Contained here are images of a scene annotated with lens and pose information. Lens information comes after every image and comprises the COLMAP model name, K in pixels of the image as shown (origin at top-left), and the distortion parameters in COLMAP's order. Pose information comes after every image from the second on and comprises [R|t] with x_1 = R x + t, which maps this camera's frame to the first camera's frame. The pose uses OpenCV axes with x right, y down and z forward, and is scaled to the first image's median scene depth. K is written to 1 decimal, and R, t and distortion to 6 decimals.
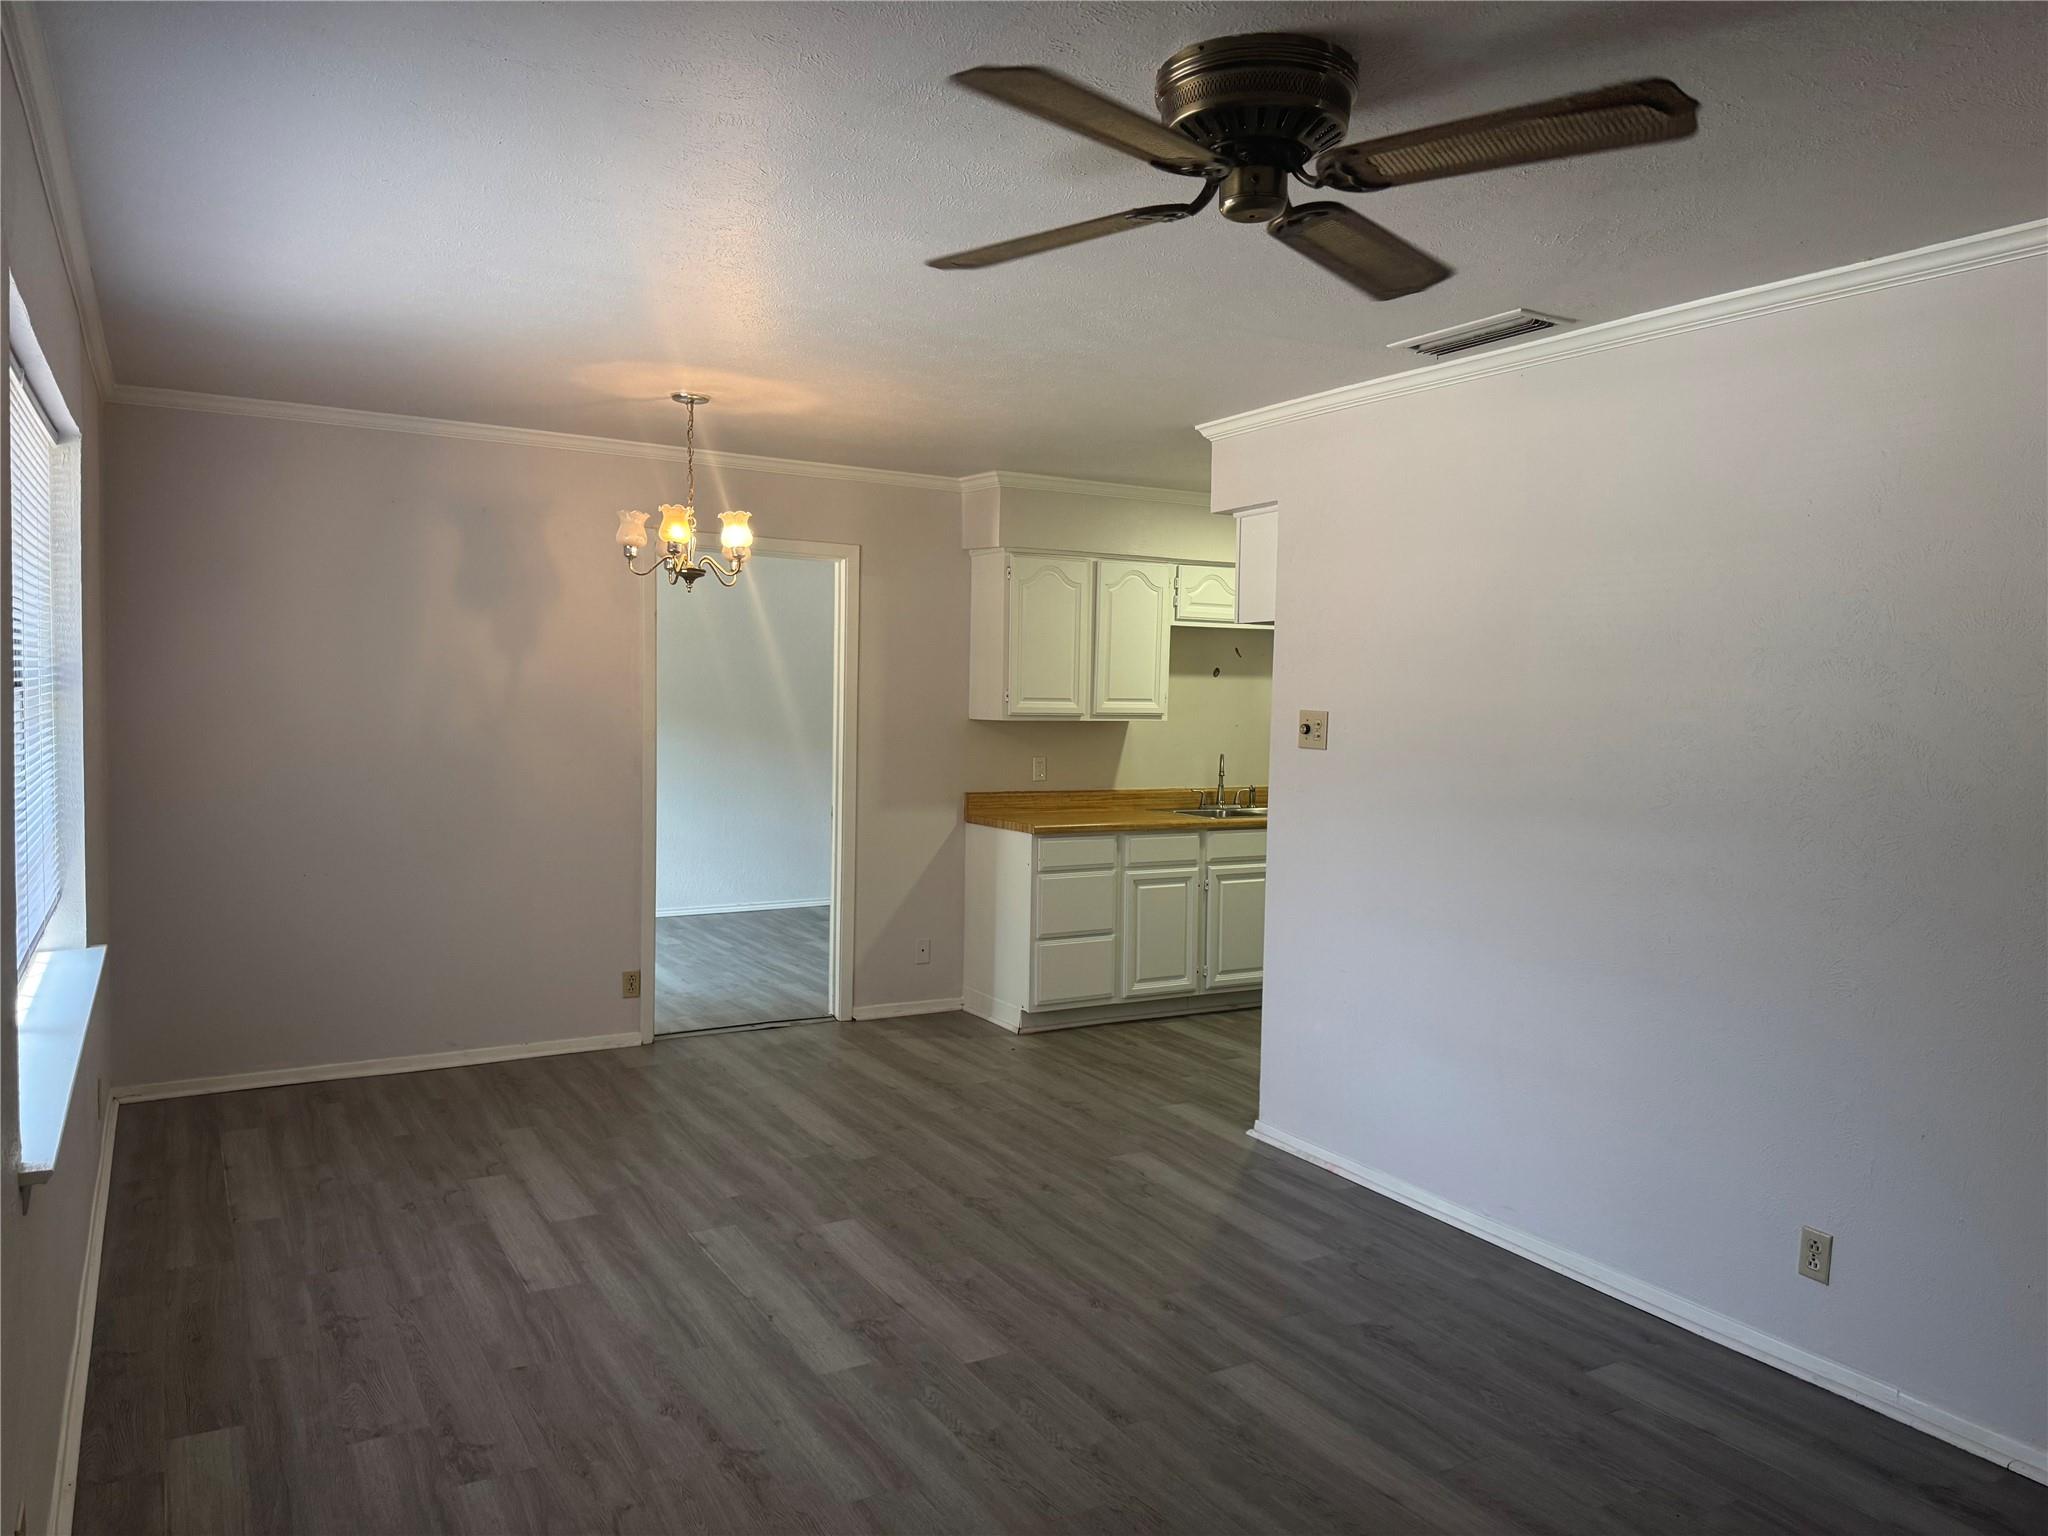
lens RADIAL K [[1451.6, 0, 1023.7], [0, 1451.6, 766.8], [0, 0, 1]] dist [0.025826, -0.040367]
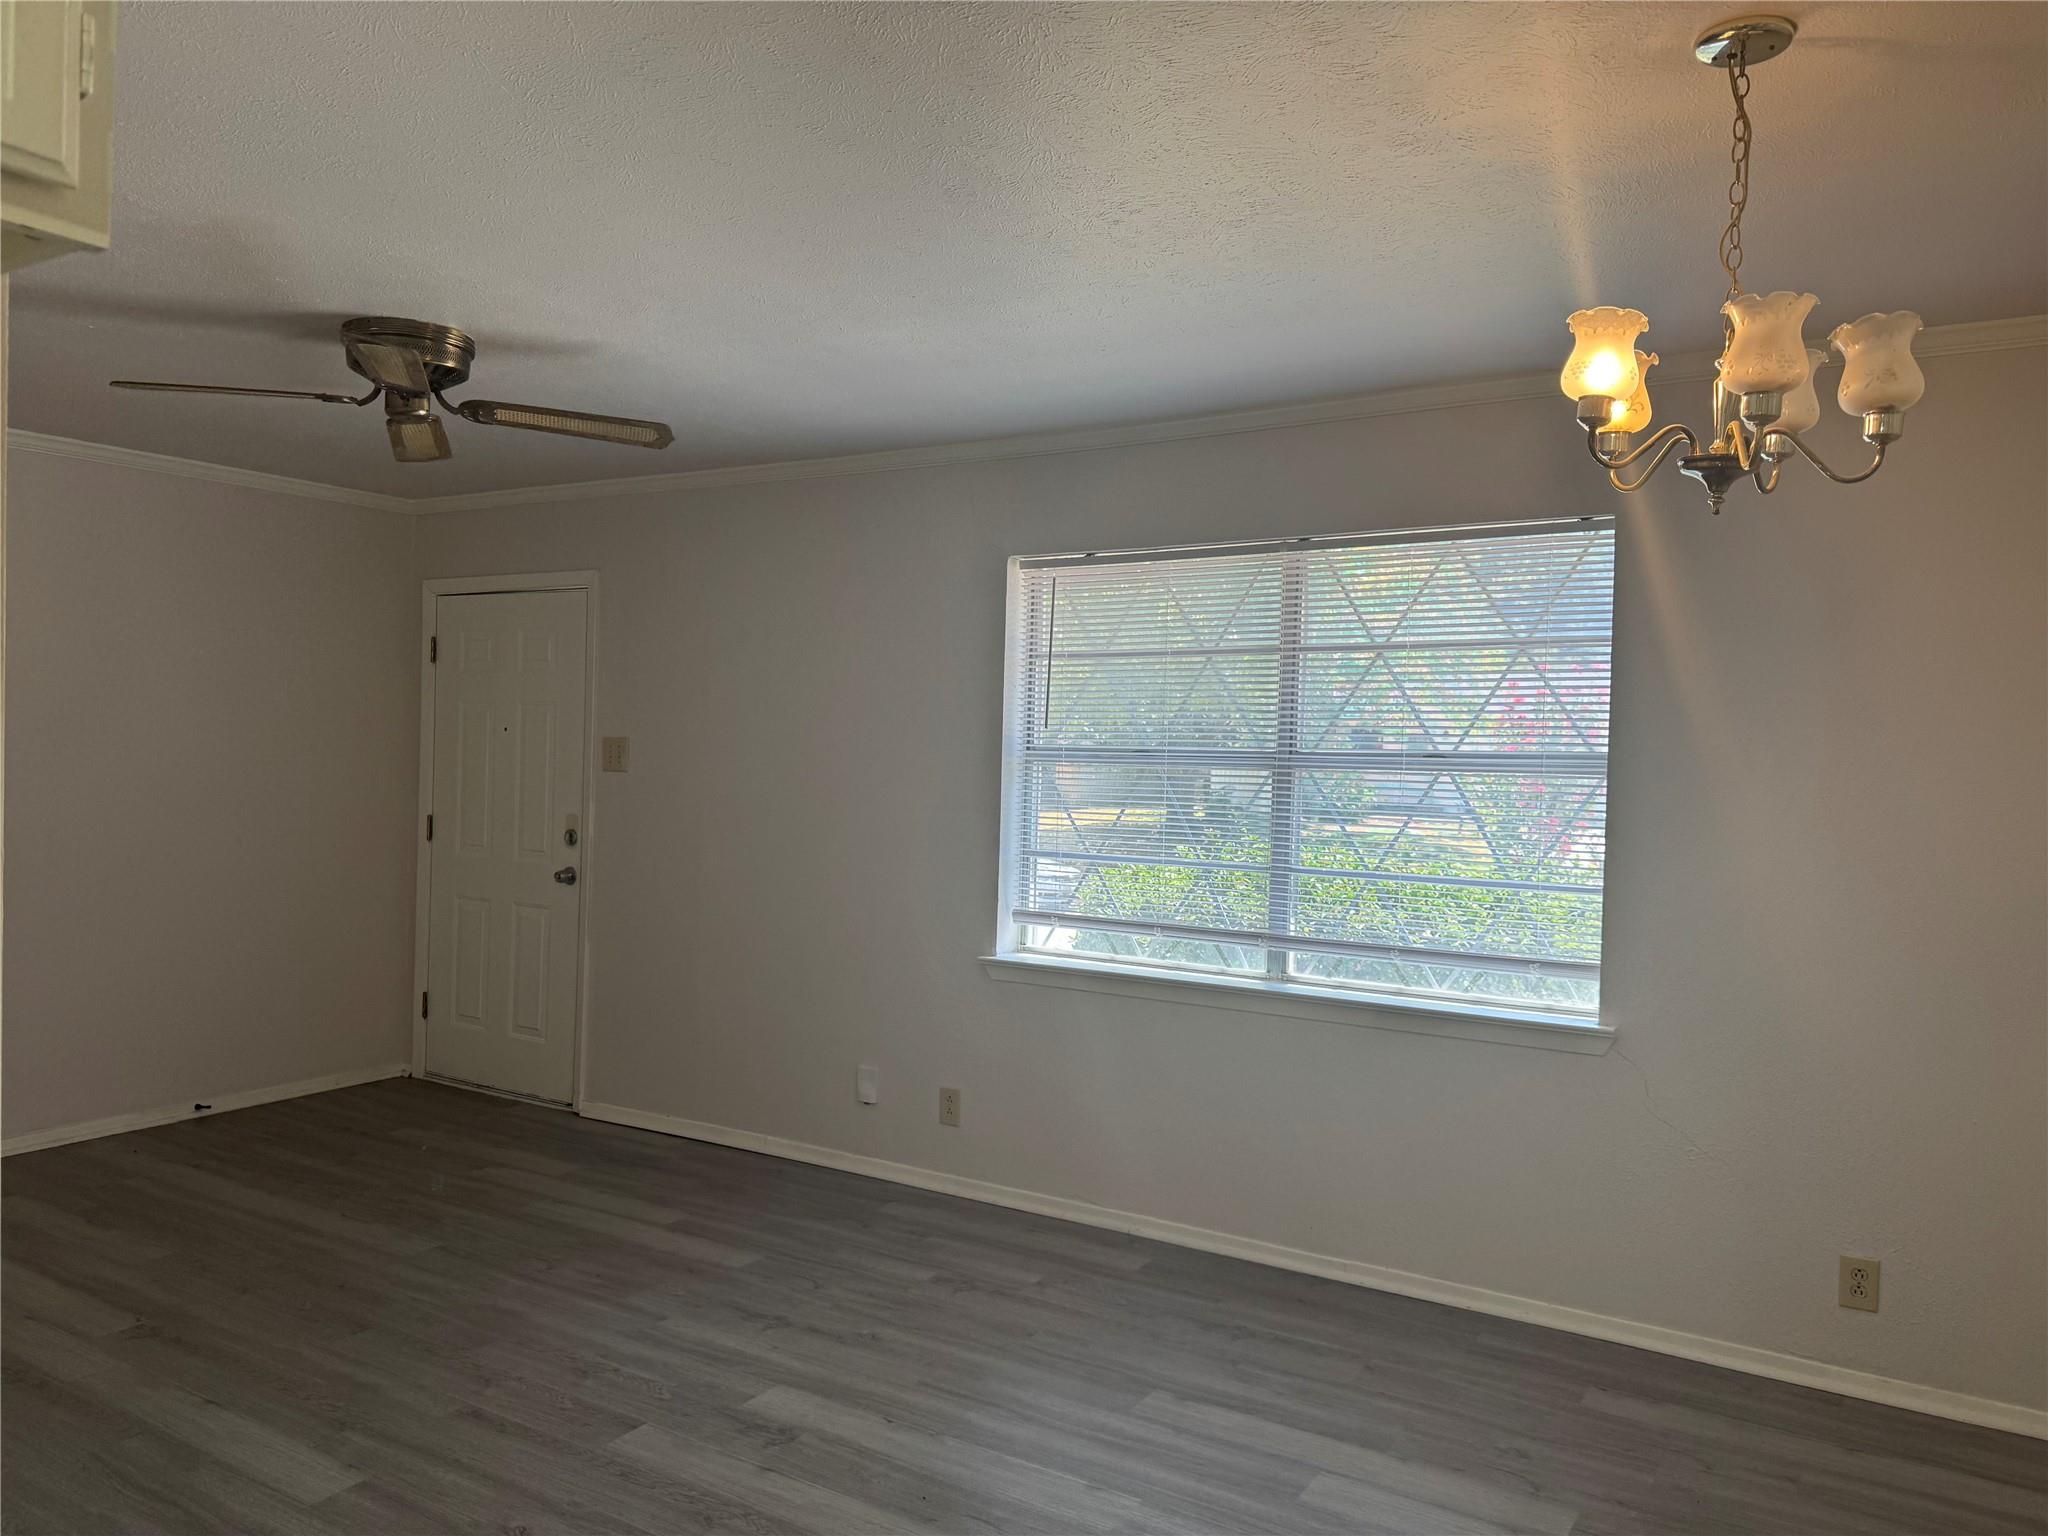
lens RADIAL K [[1451.6, 0, 1021.9], [0, 1451.6, 766.4], [0, 0, 1]] dist [0.025826, -0.040367]
pose [[-0.883426, -0.036700, -0.467132, 0.204520], [-0.069807, 0.996111, 0.053758, -0.088597], [0.463342, 0.080100, -0.882552, 1.920891]]
